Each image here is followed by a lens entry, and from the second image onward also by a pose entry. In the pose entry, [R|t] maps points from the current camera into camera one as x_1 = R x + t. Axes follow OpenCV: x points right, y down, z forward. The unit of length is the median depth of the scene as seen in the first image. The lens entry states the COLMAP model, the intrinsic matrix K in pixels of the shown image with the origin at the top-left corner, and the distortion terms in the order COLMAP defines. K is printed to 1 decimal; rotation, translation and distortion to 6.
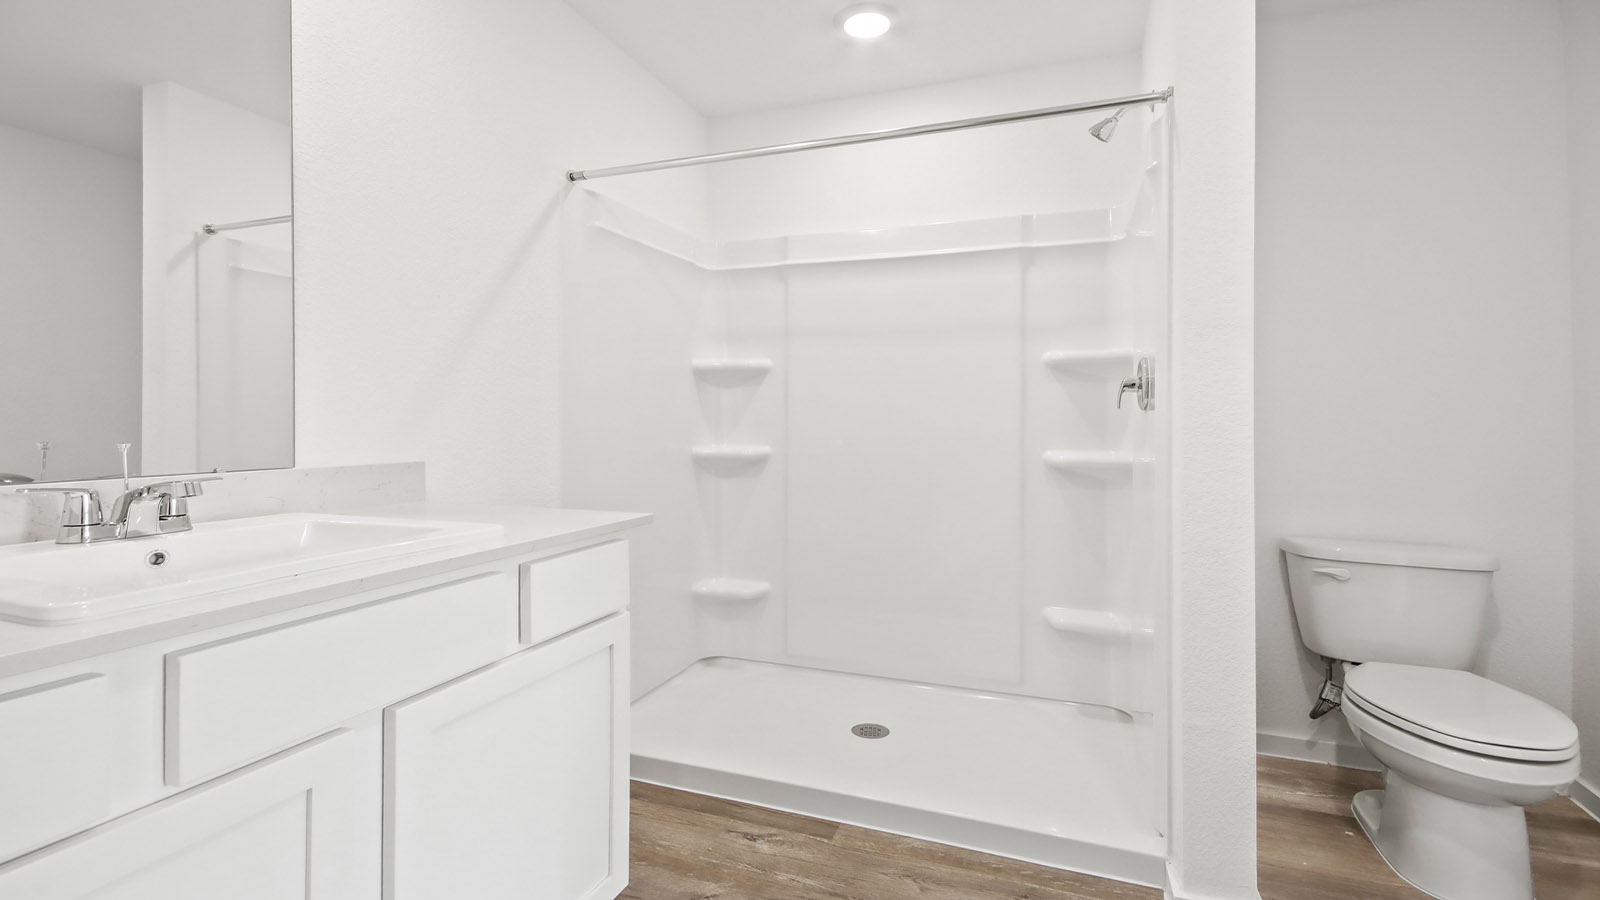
lens RADIAL K [[741.7, 0, 799.9], [0, 741.7, 443.1], [0, 0, 1]] dist [0.015882, -0.004137]
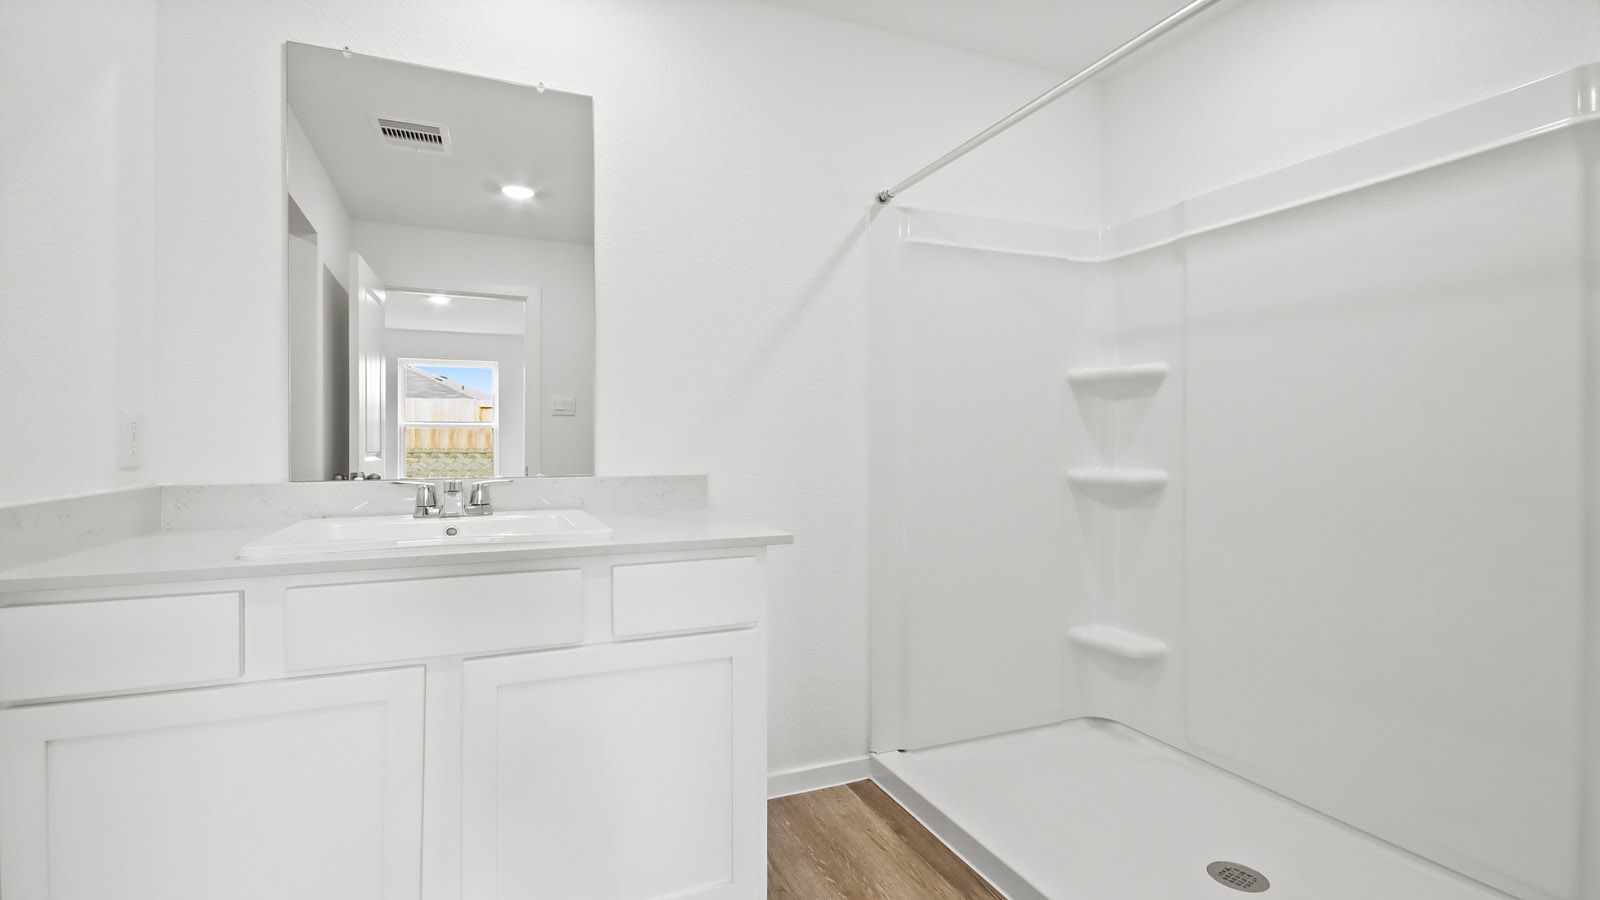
lens RADIAL K [[741.7, 0, 802.0], [0, 741.7, 459.9], [0, 0, 1]] dist [0.015882, -0.004137]
pose [[0.699609, 0.012601, -0.714415, 0.258740], [-0.017274, 0.999851, 0.000720, -0.001267], [0.714317, 0.011837, 0.699722, 0.167202]]
